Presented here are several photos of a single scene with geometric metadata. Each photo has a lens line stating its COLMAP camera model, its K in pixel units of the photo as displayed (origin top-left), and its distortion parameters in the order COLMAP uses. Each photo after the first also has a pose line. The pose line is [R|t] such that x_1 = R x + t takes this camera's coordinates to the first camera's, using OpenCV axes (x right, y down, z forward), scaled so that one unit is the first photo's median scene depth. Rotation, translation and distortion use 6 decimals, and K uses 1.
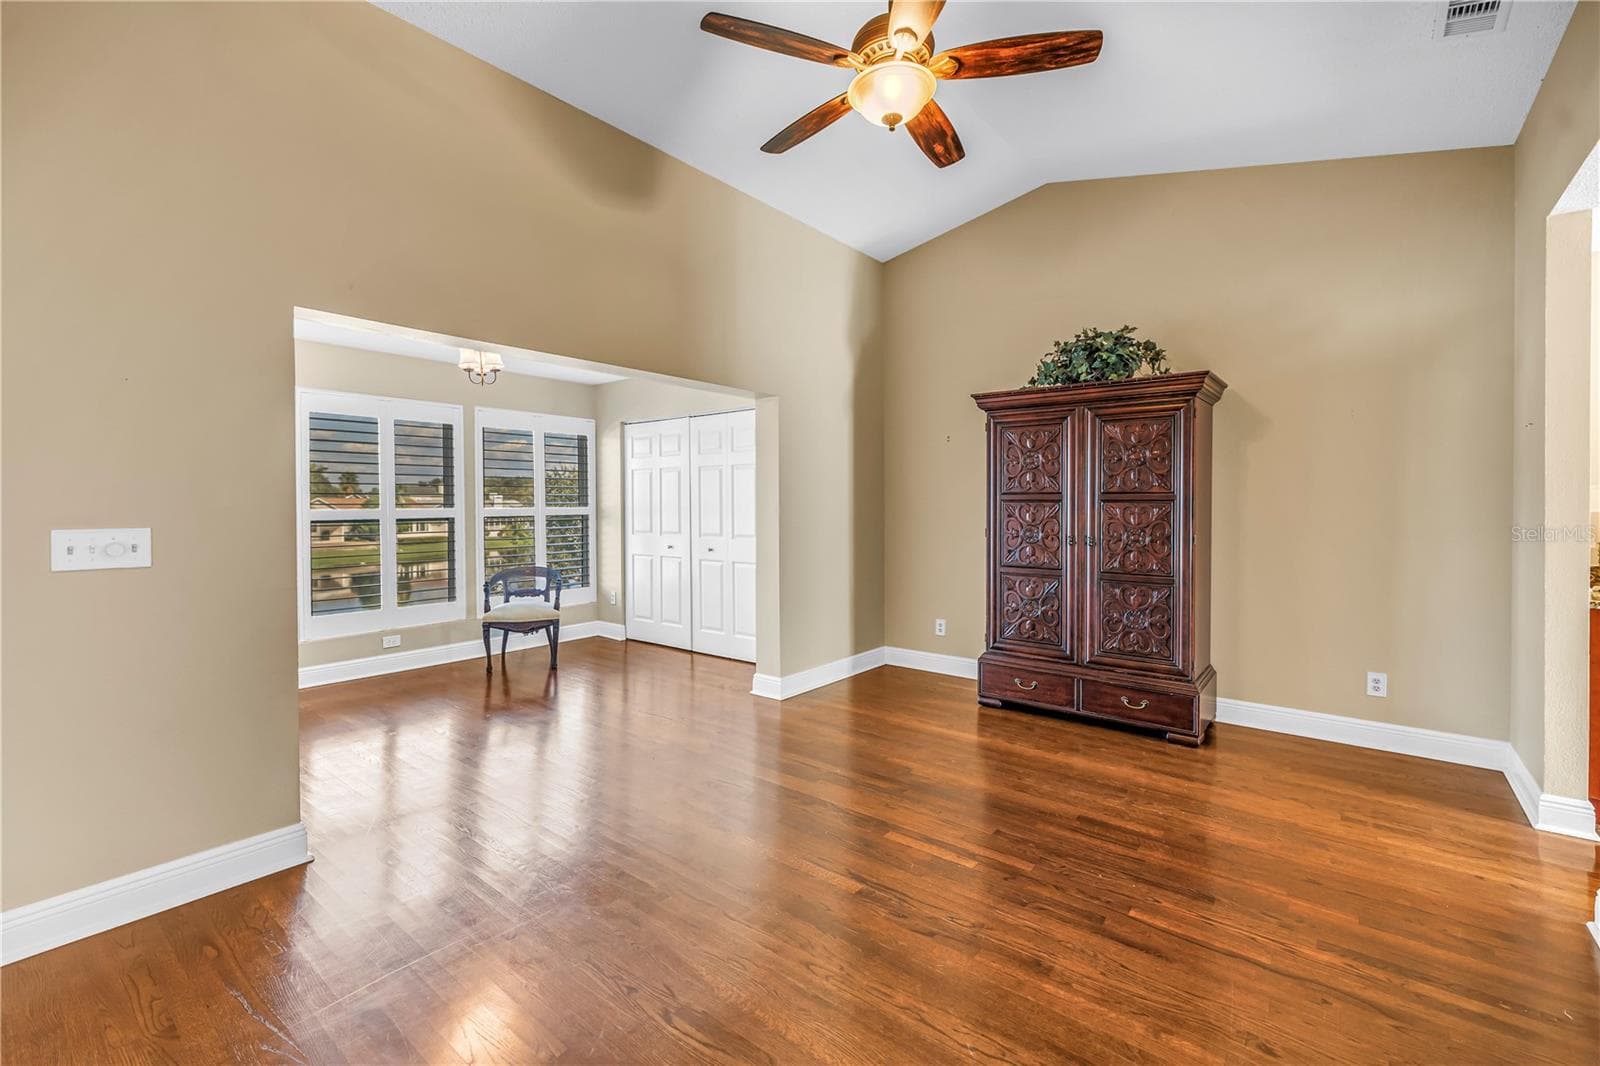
lens RADIAL K [[690.1, 0, 802.4], [0, 690.1, 518.9], [0, 0, 1]] dist [0.000667, 0.000154]
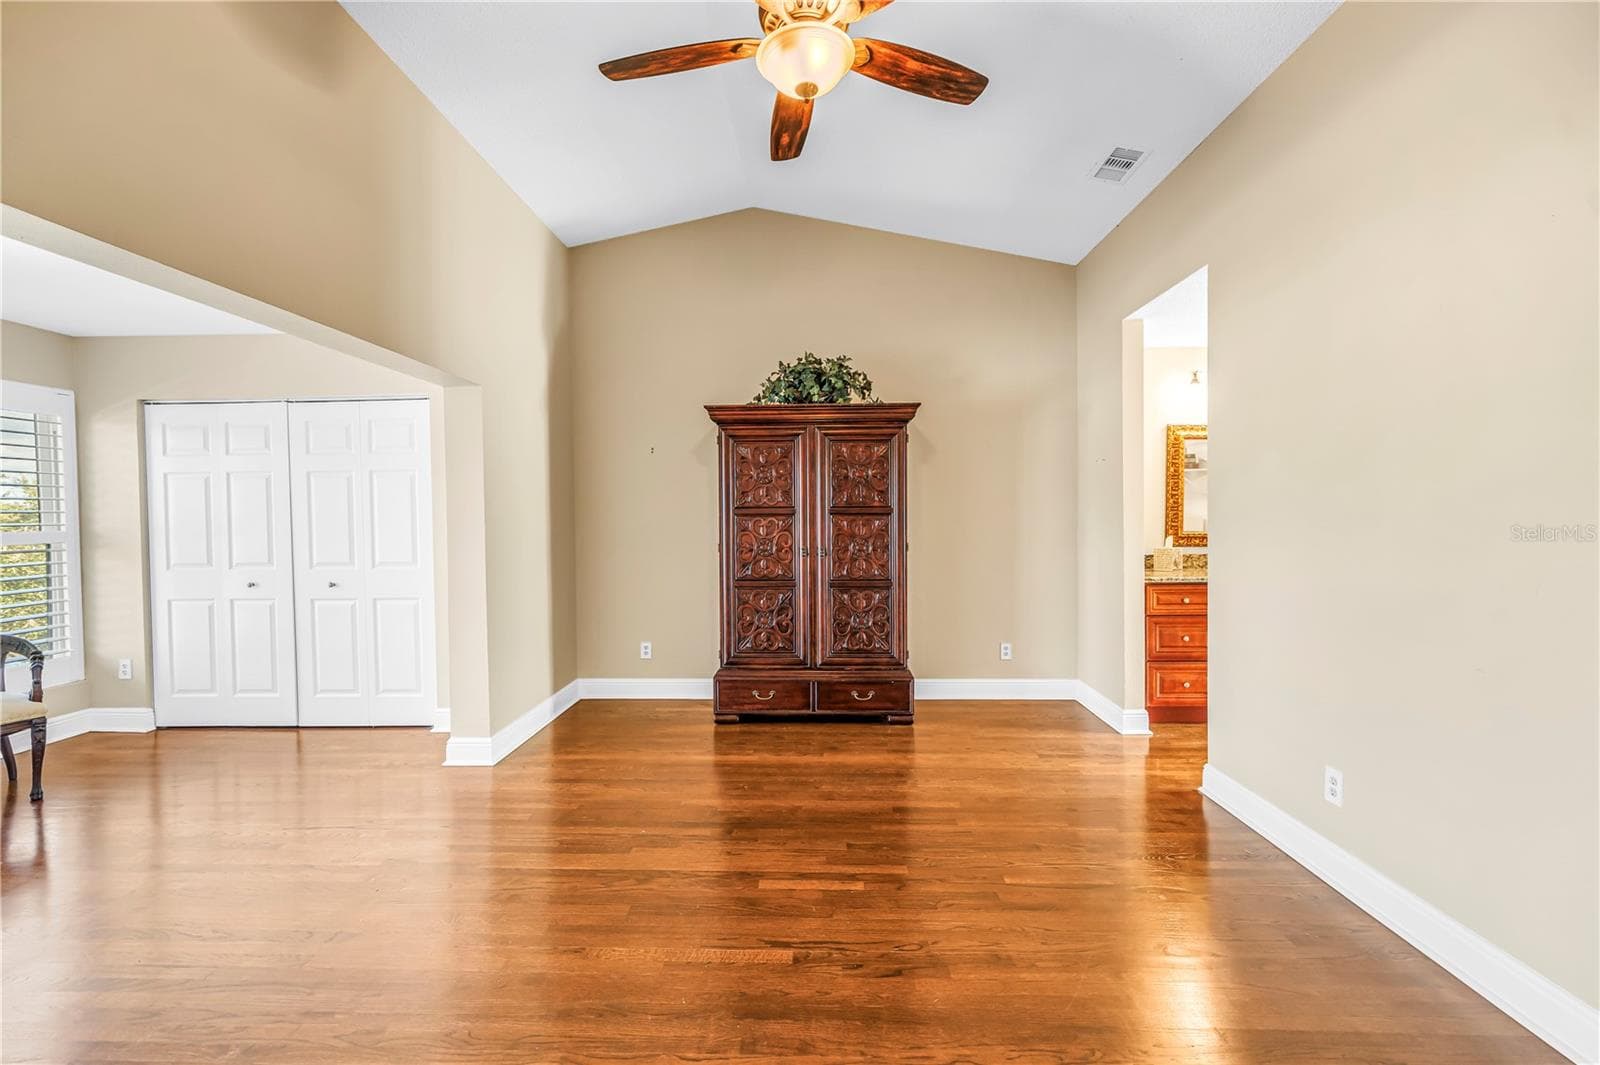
lens RADIAL K [[678.1, 0, 802.5], [0, 678.1, 534.5], [0, 0, 1]] dist [-0.000806, 0.000054]
pose [[0.800721, -0.024287, 0.598544, -0.232518], [0.024036, 0.999676, 0.008410, -0.004353], [-0.598554, 0.007652, 0.801046, 0.167578]]
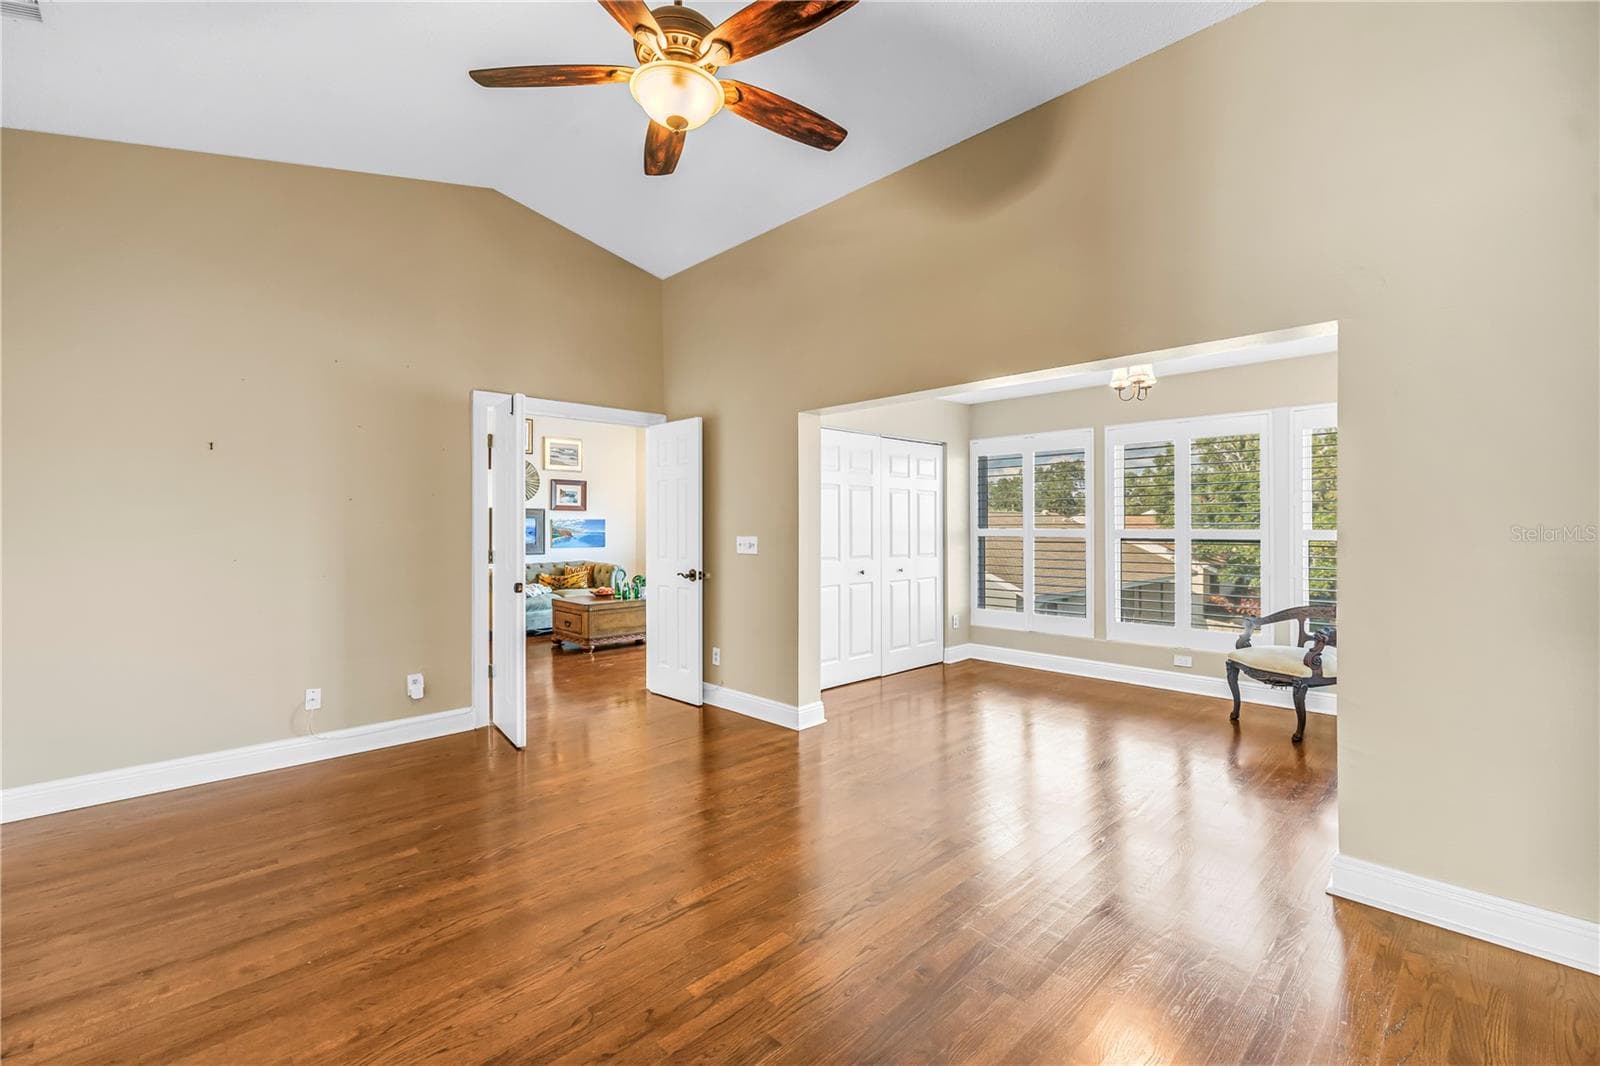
lens RADIAL K [[690.1, 0, 802.4], [0, 690.1, 518.9], [0, 0, 1]] dist [0.000667, 0.000154]
pose [[-0.117929, -0.009284, -0.992979, 0.609727], [-0.019918, 0.999777, -0.006982, -0.014945], [0.992822, 0.018955, -0.118087, 0.729732]]
